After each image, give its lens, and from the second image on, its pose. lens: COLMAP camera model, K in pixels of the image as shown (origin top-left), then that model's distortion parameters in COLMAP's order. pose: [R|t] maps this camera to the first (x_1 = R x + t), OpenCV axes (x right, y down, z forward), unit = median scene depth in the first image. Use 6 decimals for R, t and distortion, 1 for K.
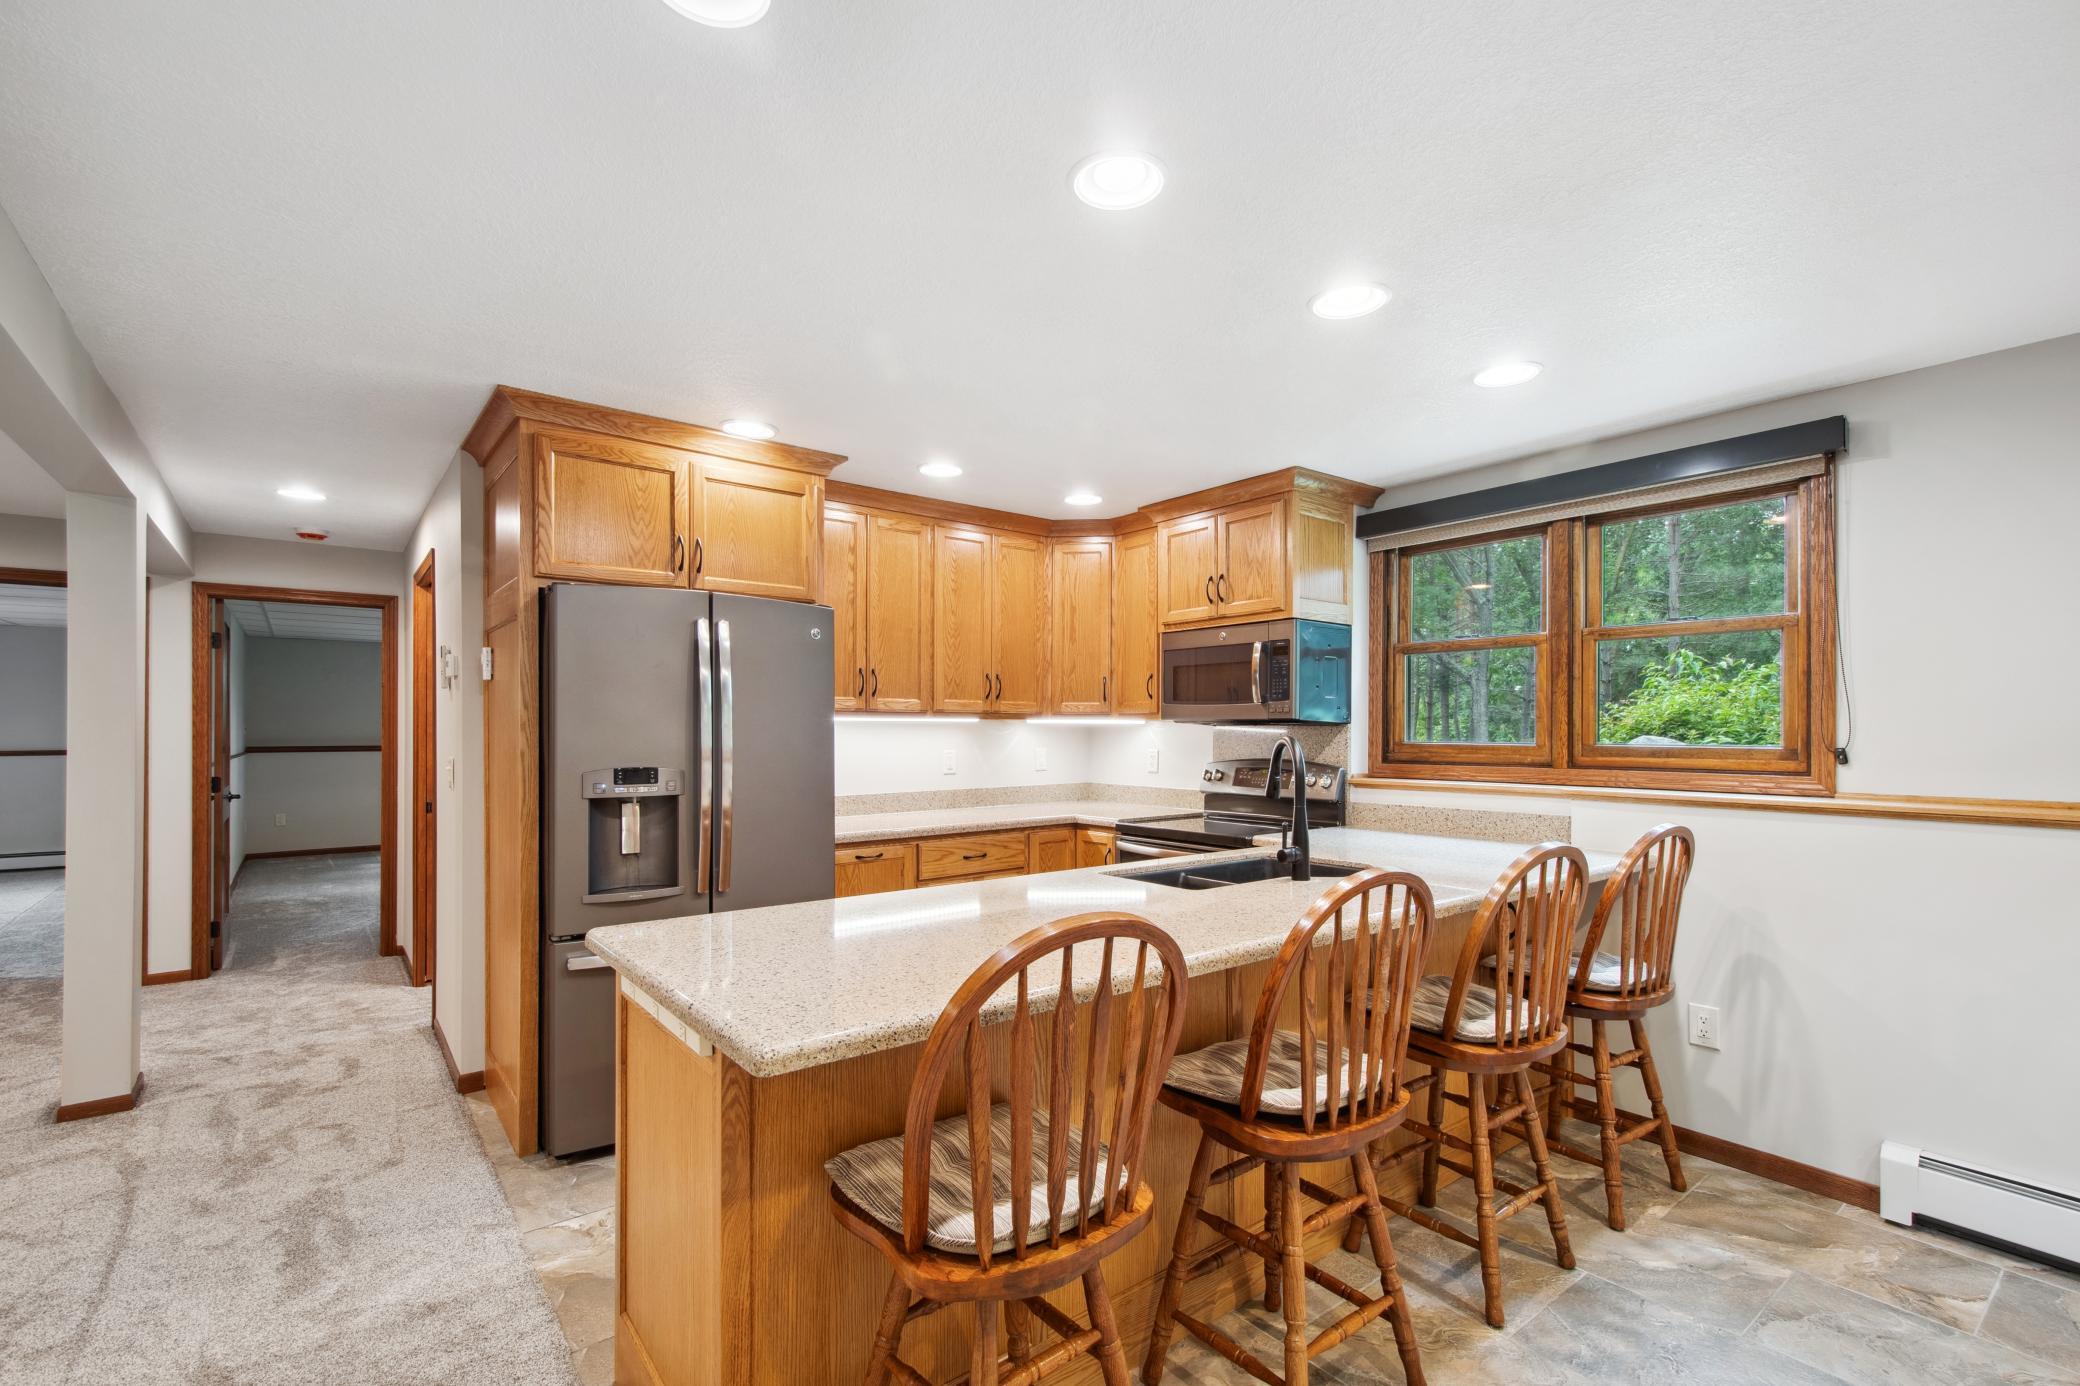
lens RADIAL K [[903.6, 0, 1041.1], [0, 903.6, 715.2], [0, 0, 1]] dist [0.000322, -0.000195]
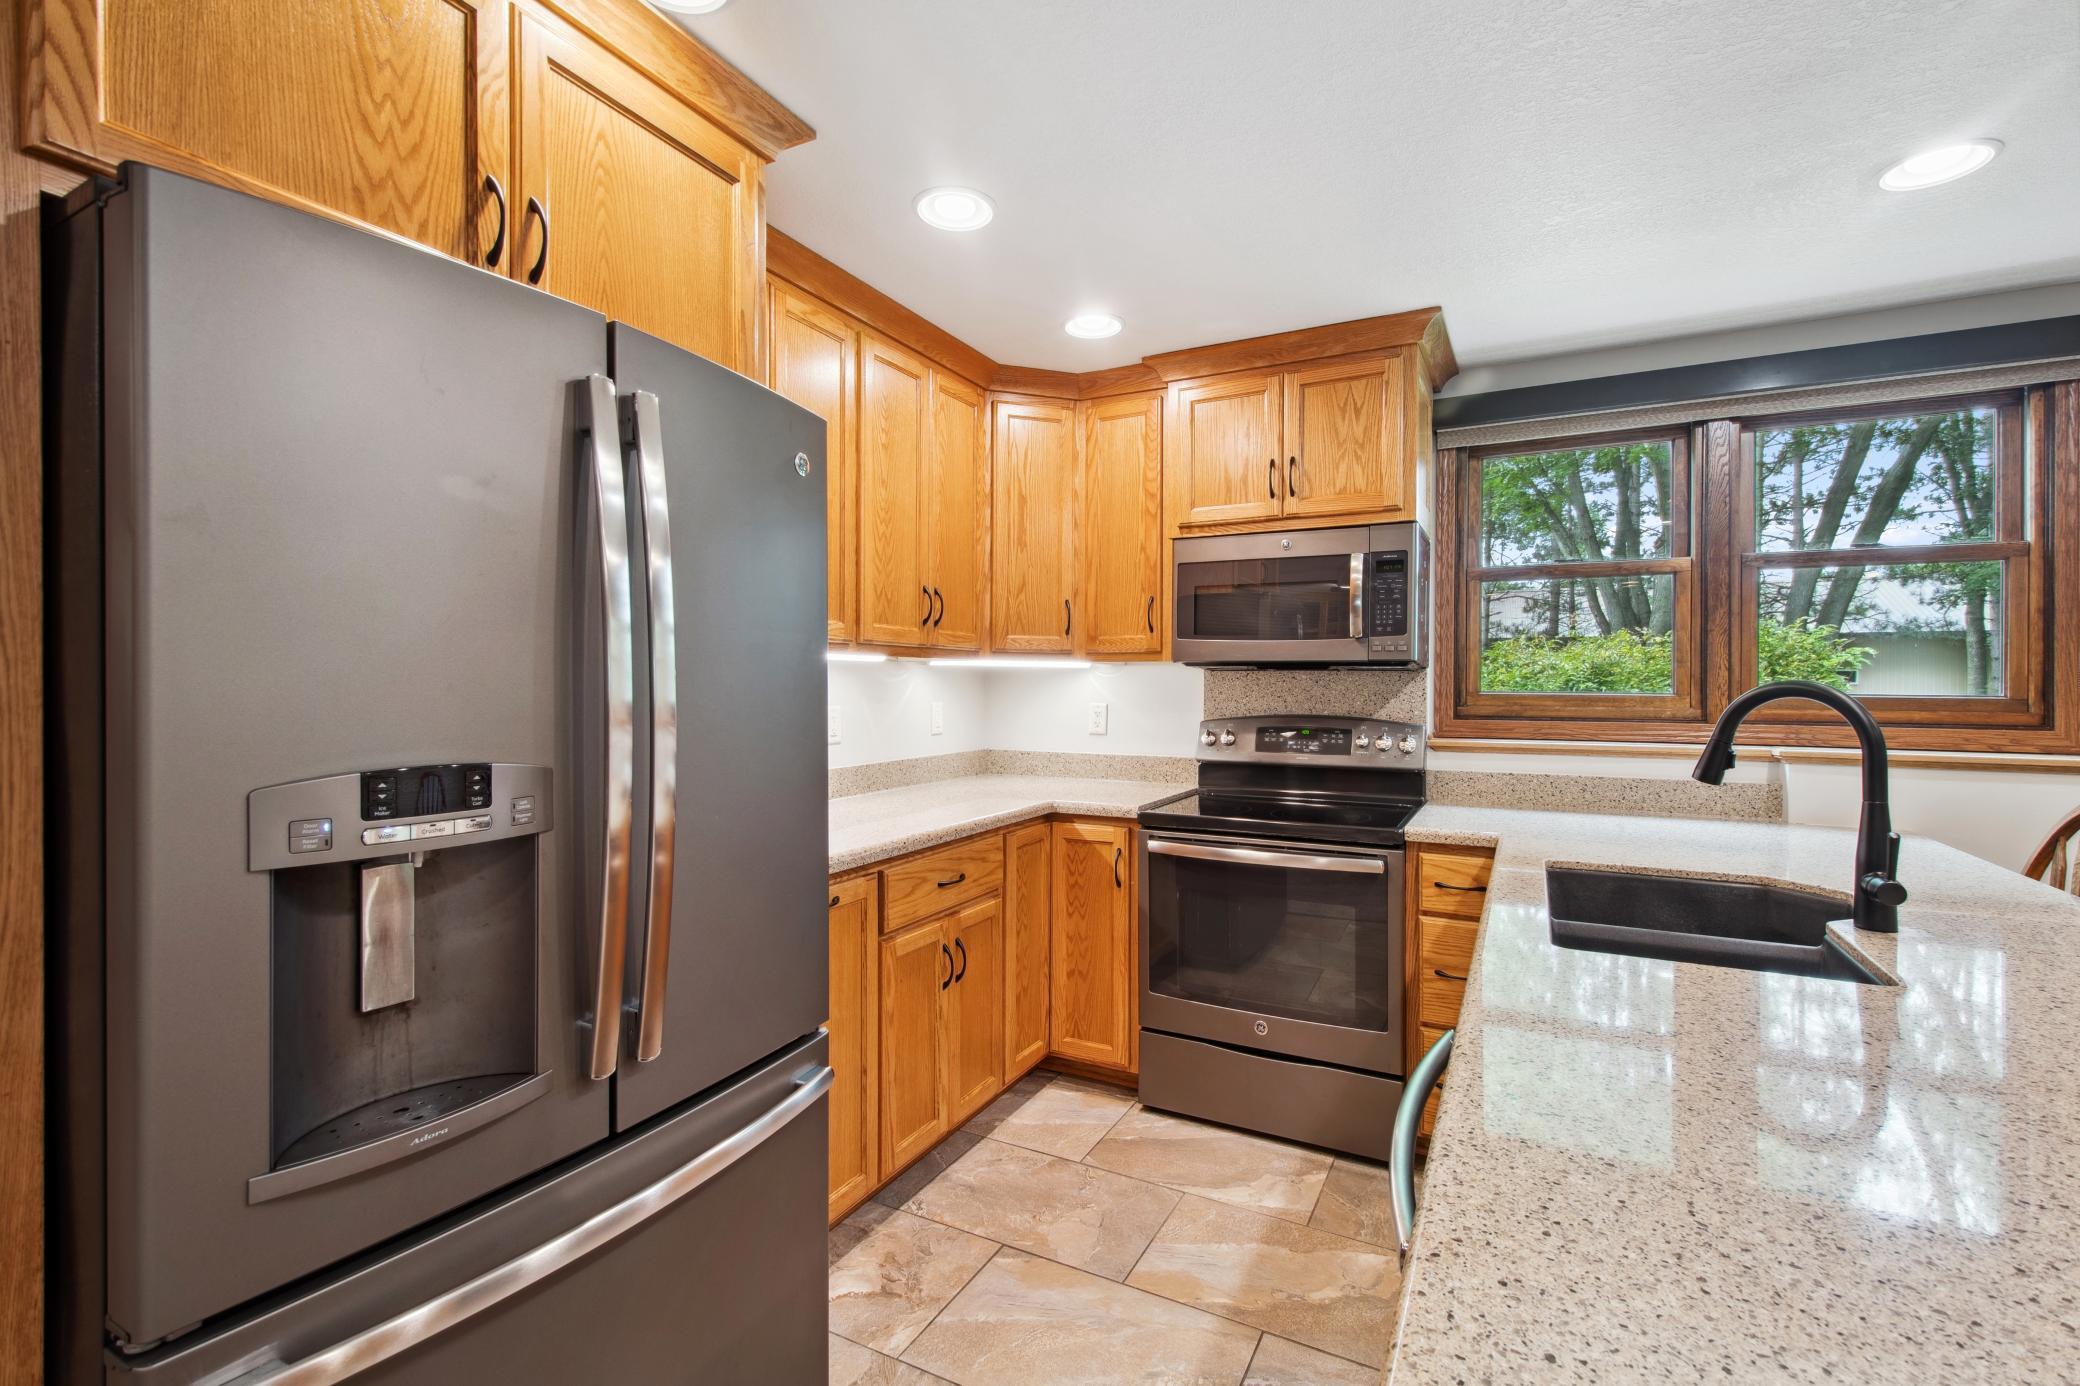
lens RADIAL K [[907.4, 0, 1040.0], [0, 907.4, 693.0], [0, 0, 1]] dist [0.001384, -0.006409]
pose [[0.911178, -0.001901, 0.412008, -0.277809], [-0.009424, 0.999632, 0.025456, 0.013409], [-0.411904, -0.027078, 0.910825, 0.430588]]
